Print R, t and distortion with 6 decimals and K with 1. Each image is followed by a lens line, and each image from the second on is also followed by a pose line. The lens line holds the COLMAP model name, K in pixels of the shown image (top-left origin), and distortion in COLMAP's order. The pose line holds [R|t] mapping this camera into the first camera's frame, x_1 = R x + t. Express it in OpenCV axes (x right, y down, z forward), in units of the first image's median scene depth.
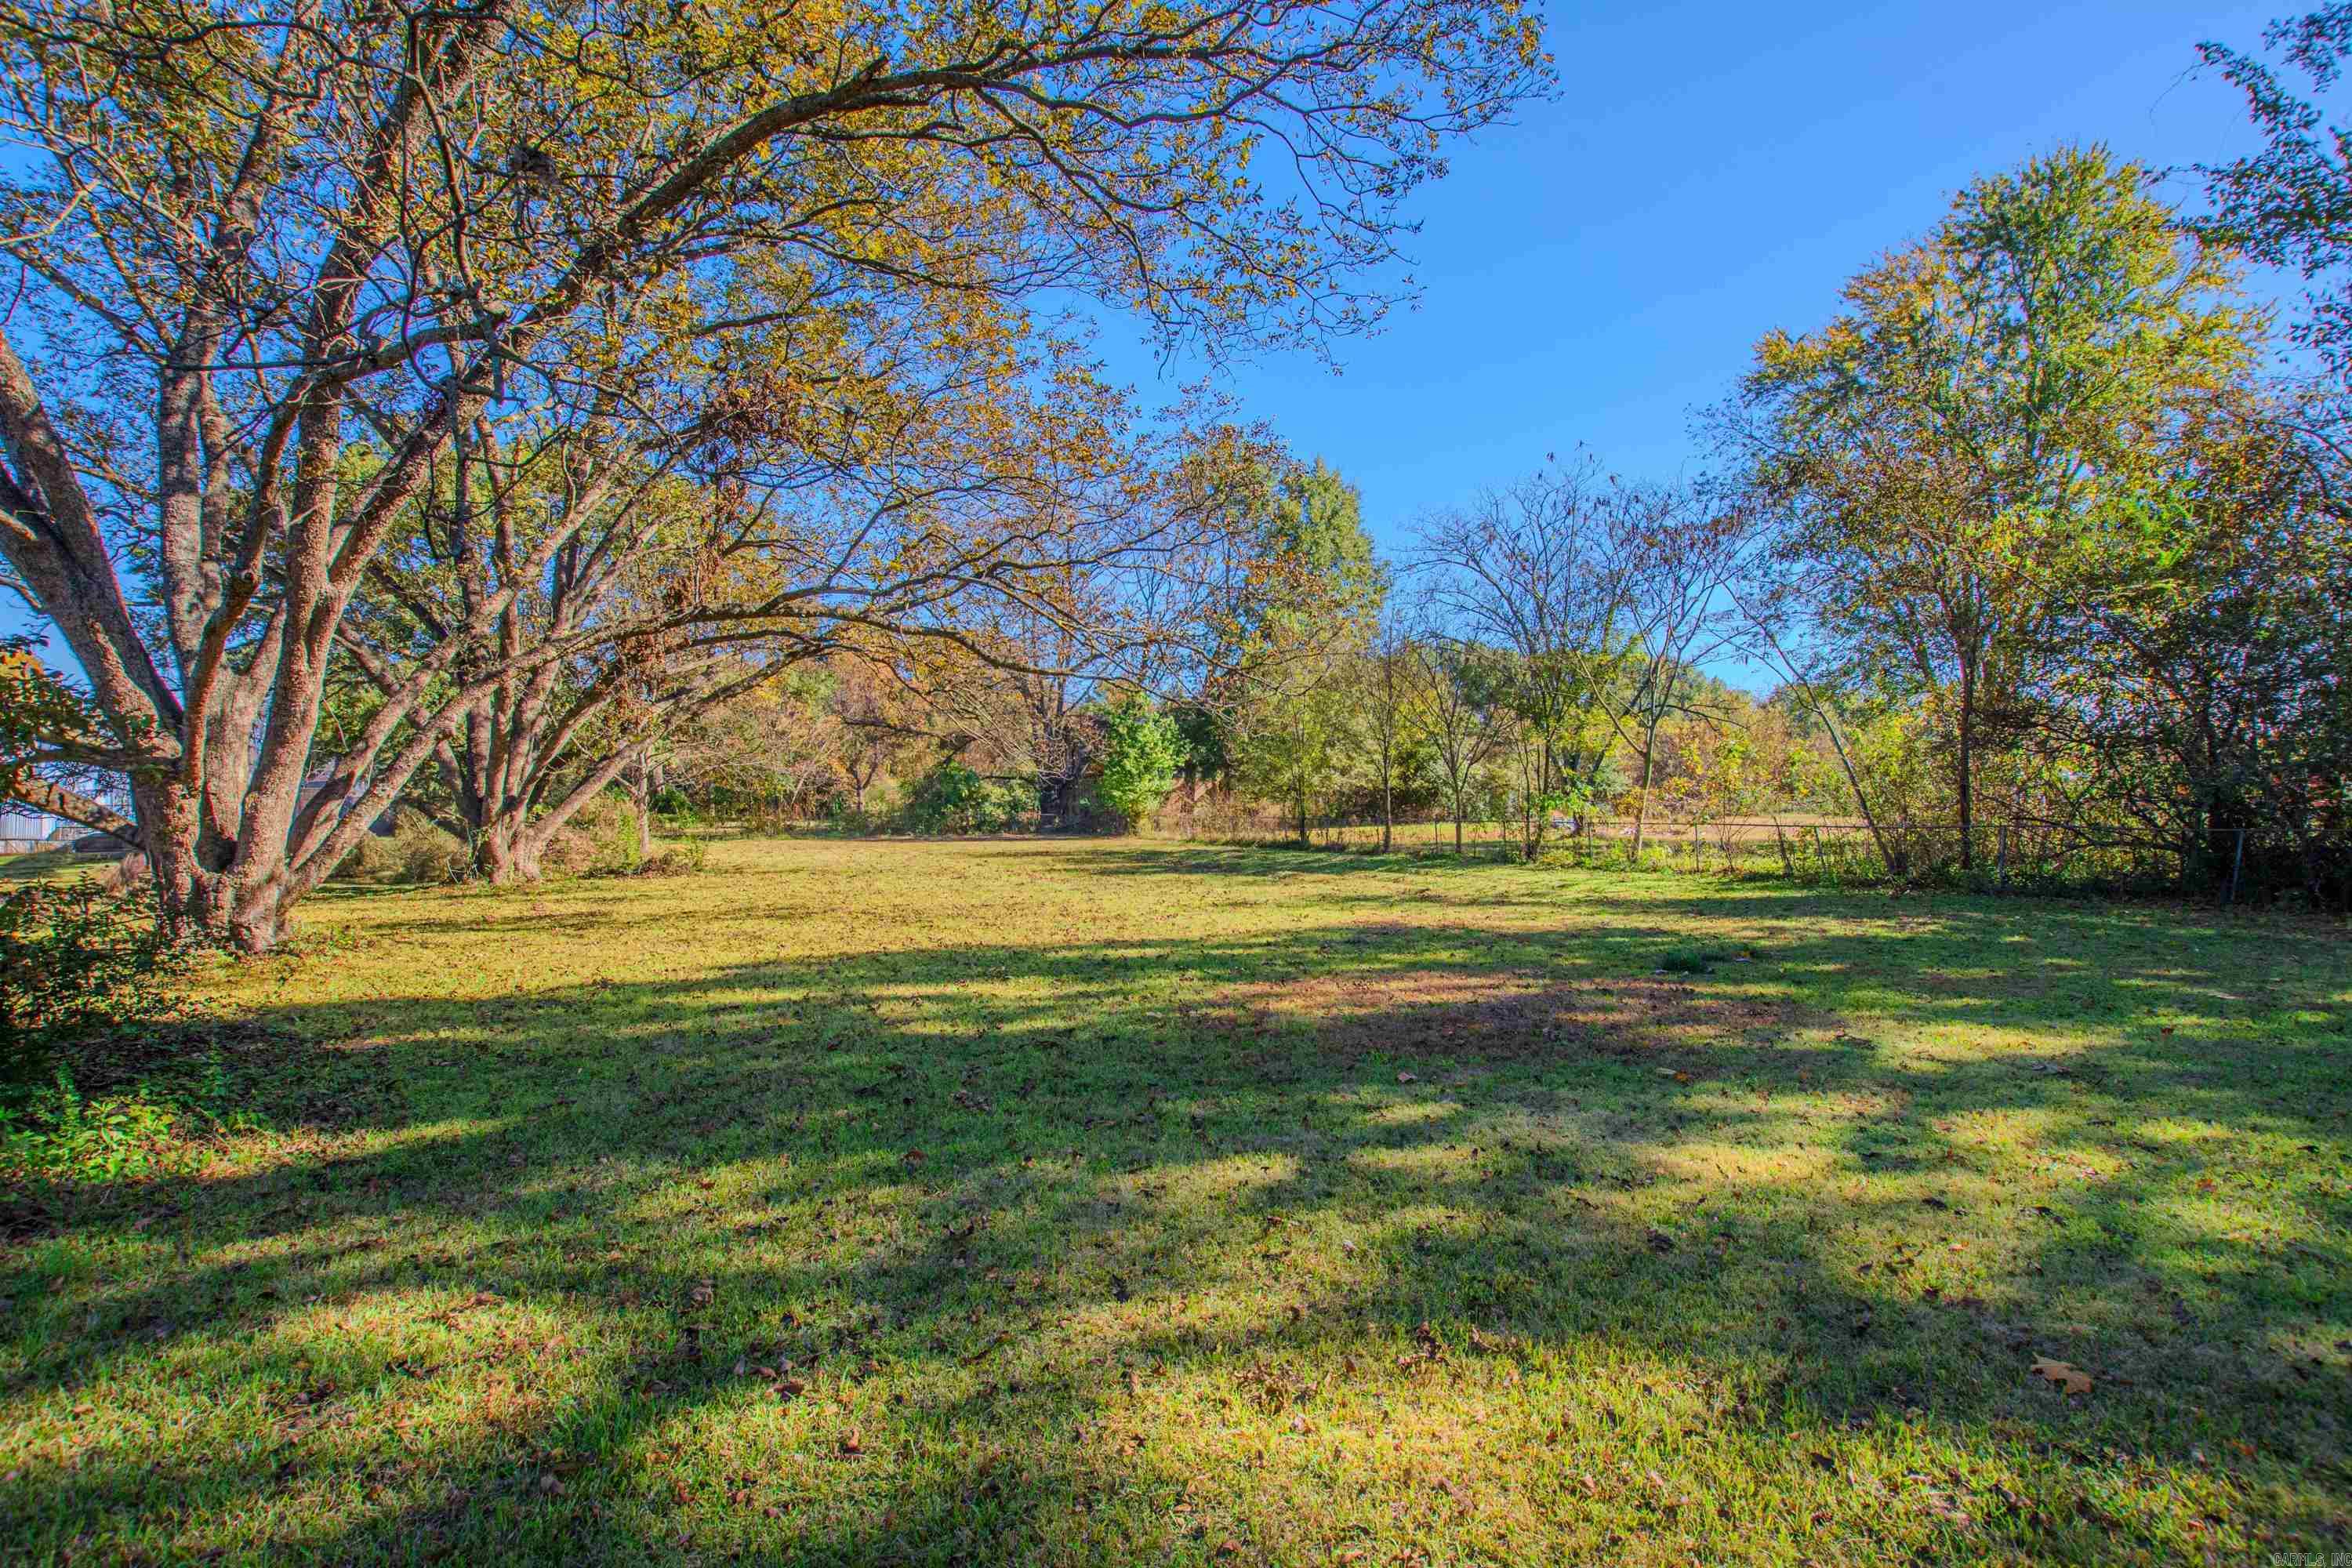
lens RADIAL K [[1018.8, 0, 1194.6], [0, 1018.8, 796.2], [0, 0, 1]] dist [0.004665, -0.002397]
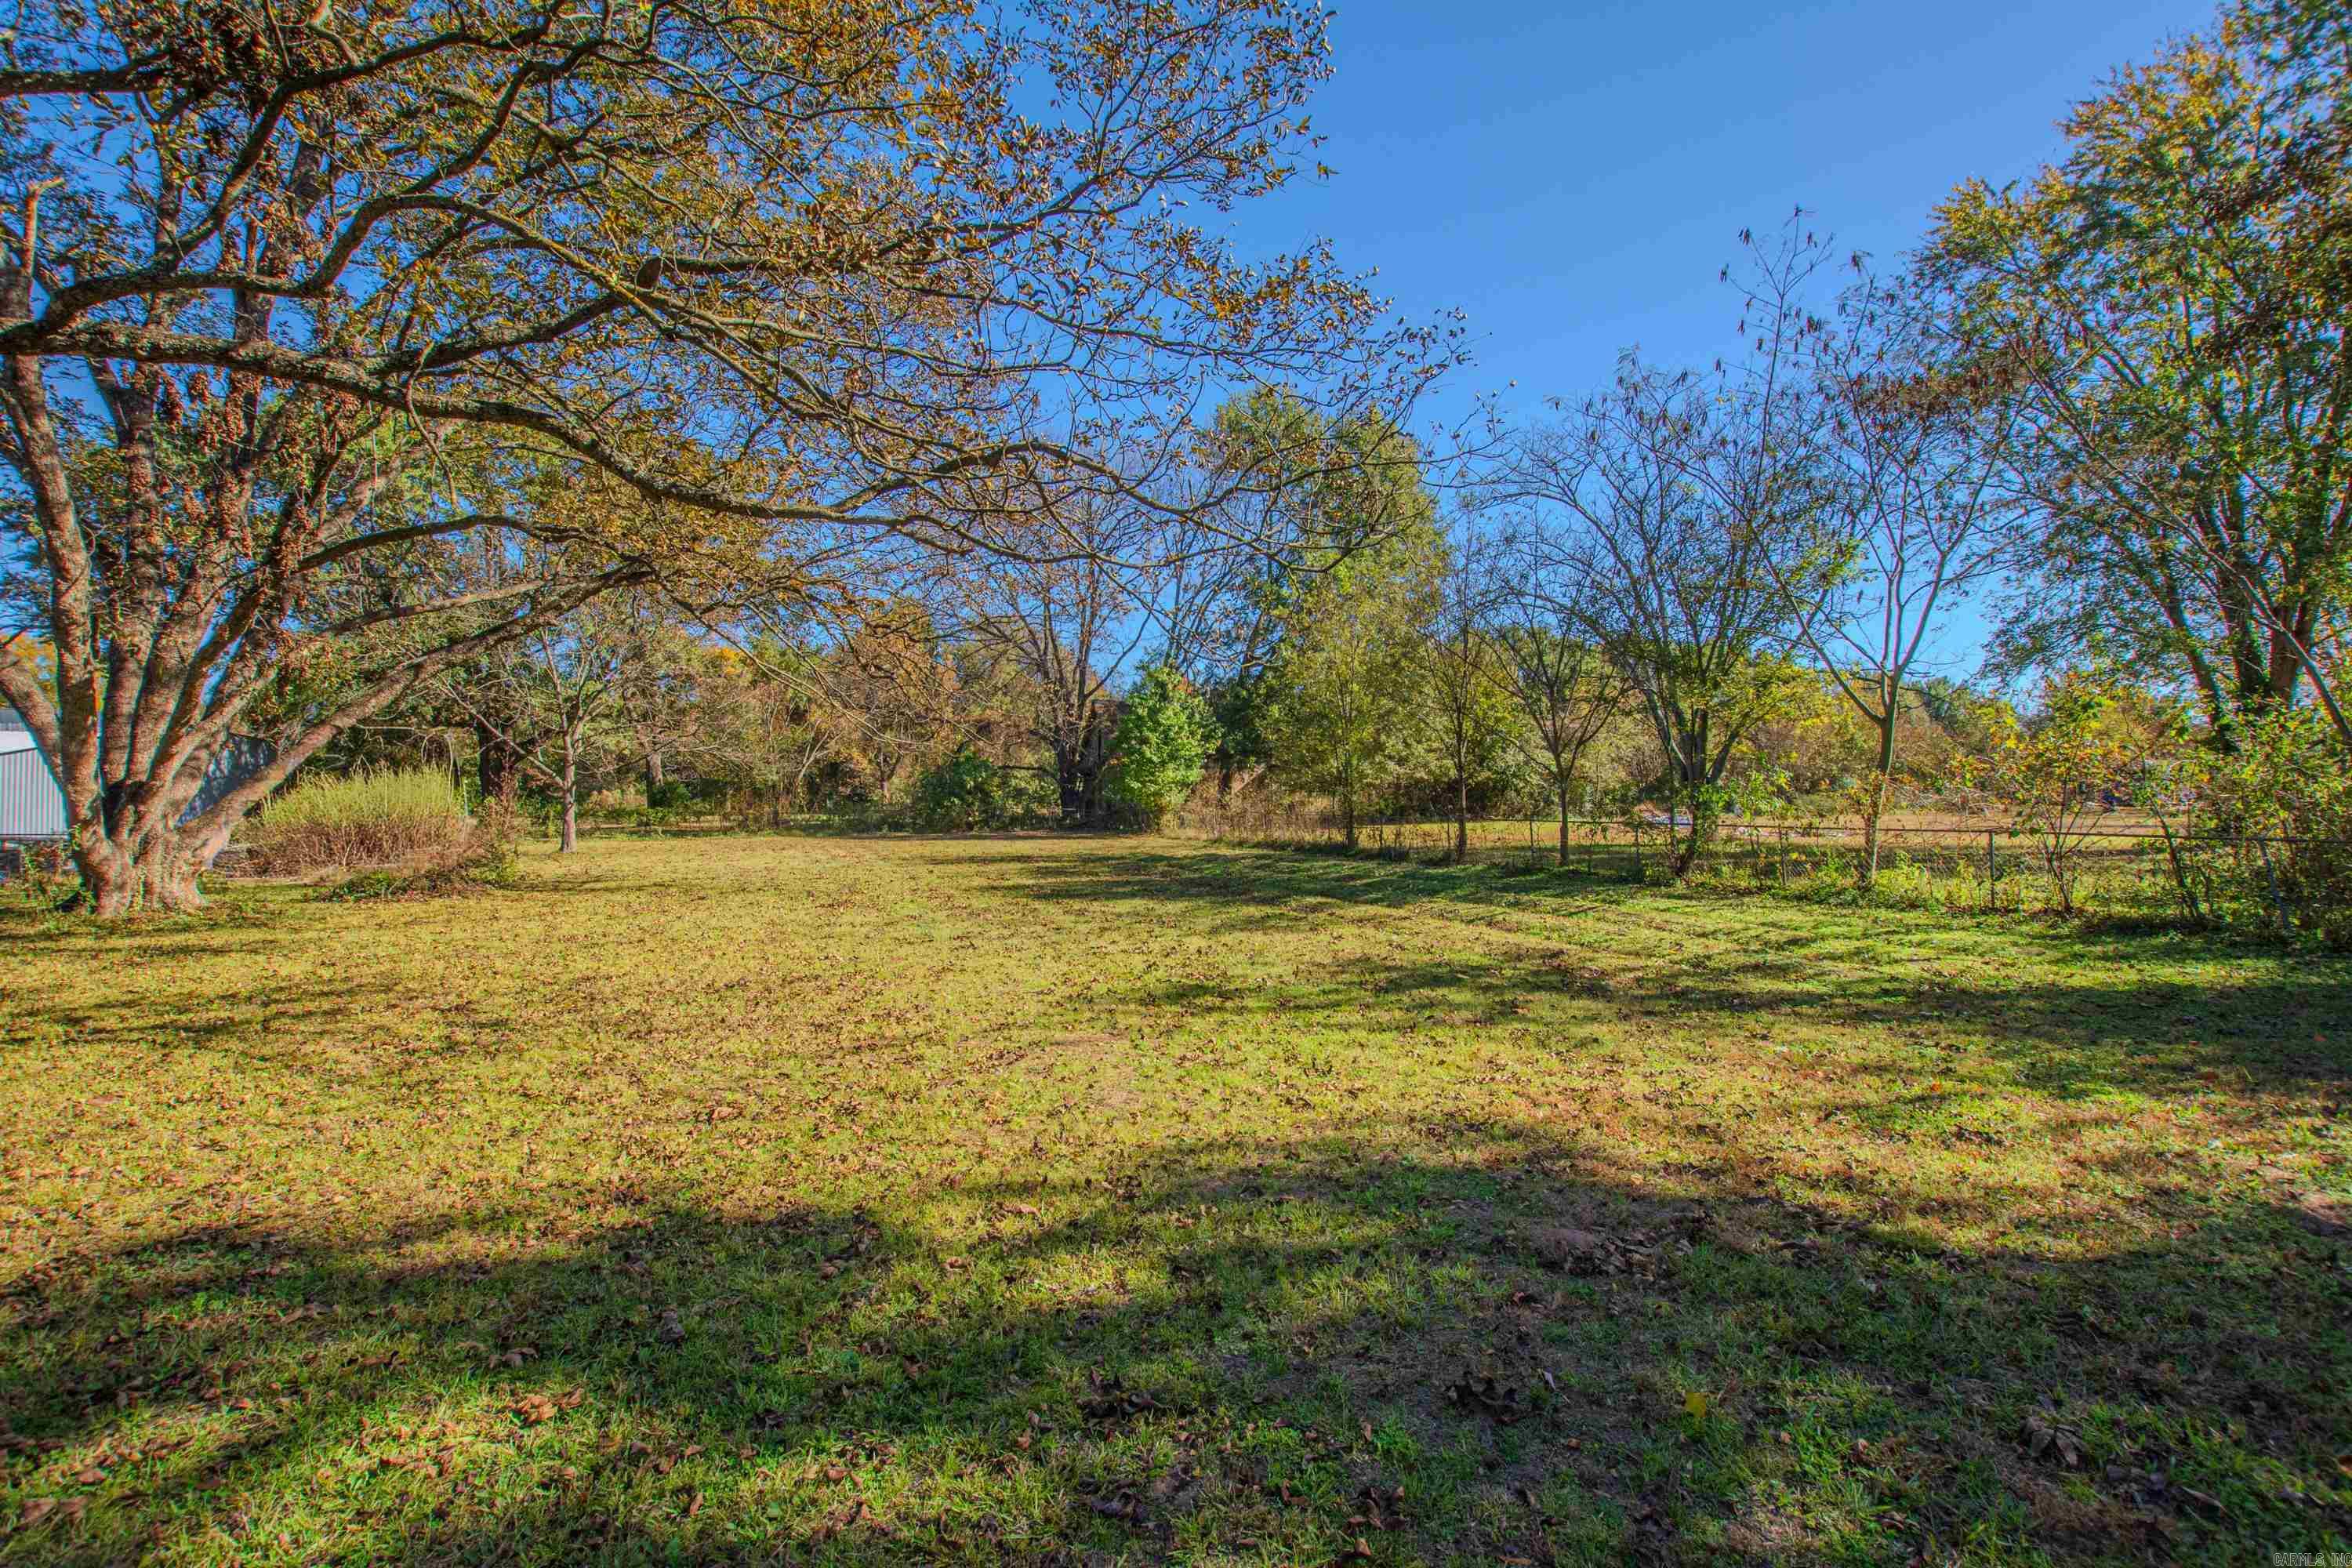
lens RADIAL K [[1018.8, 0, 1183.6], [0, 1018.8, 793.9], [0, 0, 1]] dist [0.004665, -0.002397]
pose [[0.997971, 0.002100, -0.063631, 0.026044], [-0.001954, 0.999995, 0.002351, 0.003917], [0.063635, -0.002222, 0.997971, 0.189004]]
